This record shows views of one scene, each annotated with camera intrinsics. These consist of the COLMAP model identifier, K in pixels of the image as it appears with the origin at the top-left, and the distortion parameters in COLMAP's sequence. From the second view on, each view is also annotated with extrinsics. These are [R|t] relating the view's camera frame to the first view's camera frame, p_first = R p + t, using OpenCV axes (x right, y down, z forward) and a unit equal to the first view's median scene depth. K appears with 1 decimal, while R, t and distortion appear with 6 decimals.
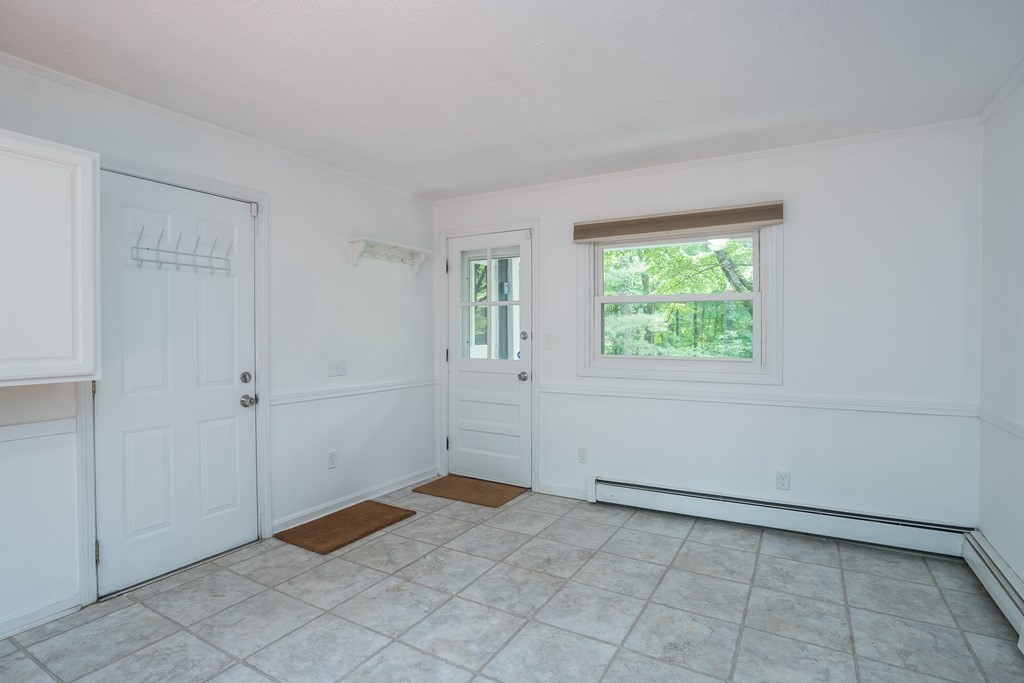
lens RADIAL K [[496.1, 0, 537.0], [0, 496.1, 332.2], [0, 0, 1]] dist [-0.046546, 0.014047]
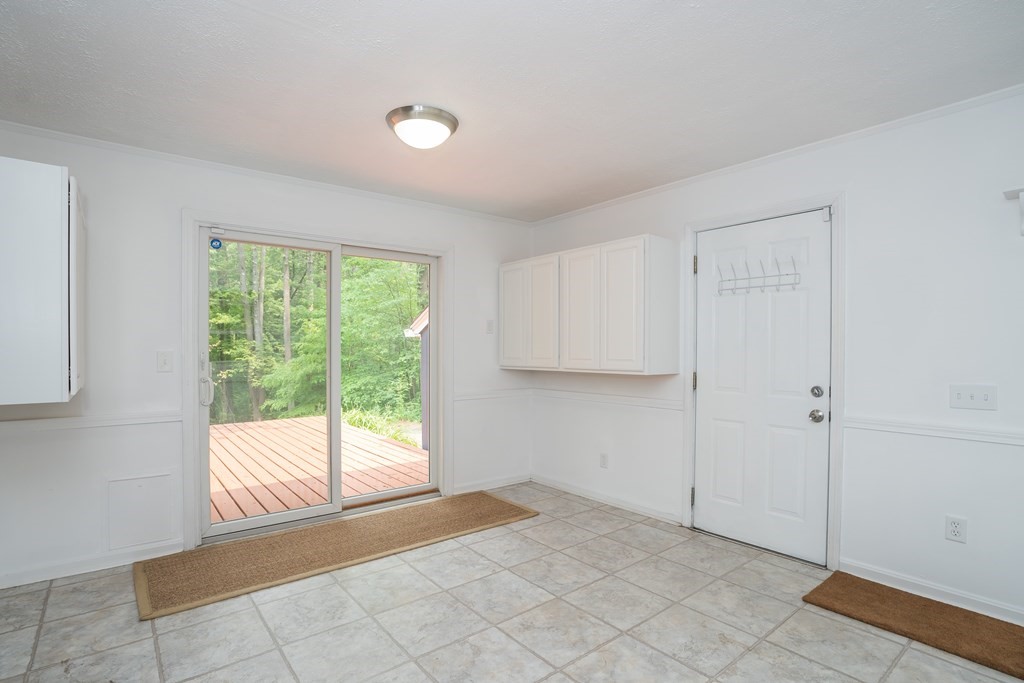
lens RADIAL K [[496.1, 0, 479.4], [0, 496.1, 350.3], [0, 0, 1]] dist [-0.046546, 0.014047]
pose [[-0.403492, -0.000289, -0.914983, 0.691408], [-0.003945, 0.999991, 0.001423, 0.015707], [0.914974, 0.004184, -0.403490, 0.975498]]
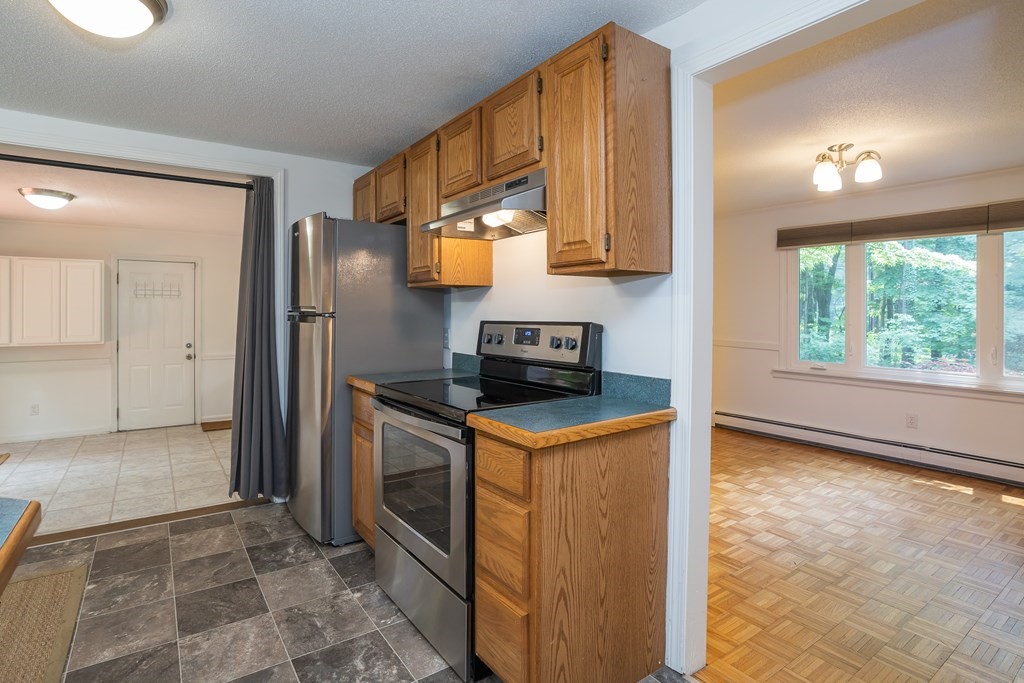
lens RADIAL K [[496.1, 0, 499.7], [0, 496.1, 311.9], [0, 0, 1]] dist [-0.046546, 0.014047]
pose [[0.900710, 0.000719, -0.434420, 1.934141], [-0.001418, 0.999998, -0.001287, -0.067408], [0.434418, 0.001775, 0.900710, -0.408349]]
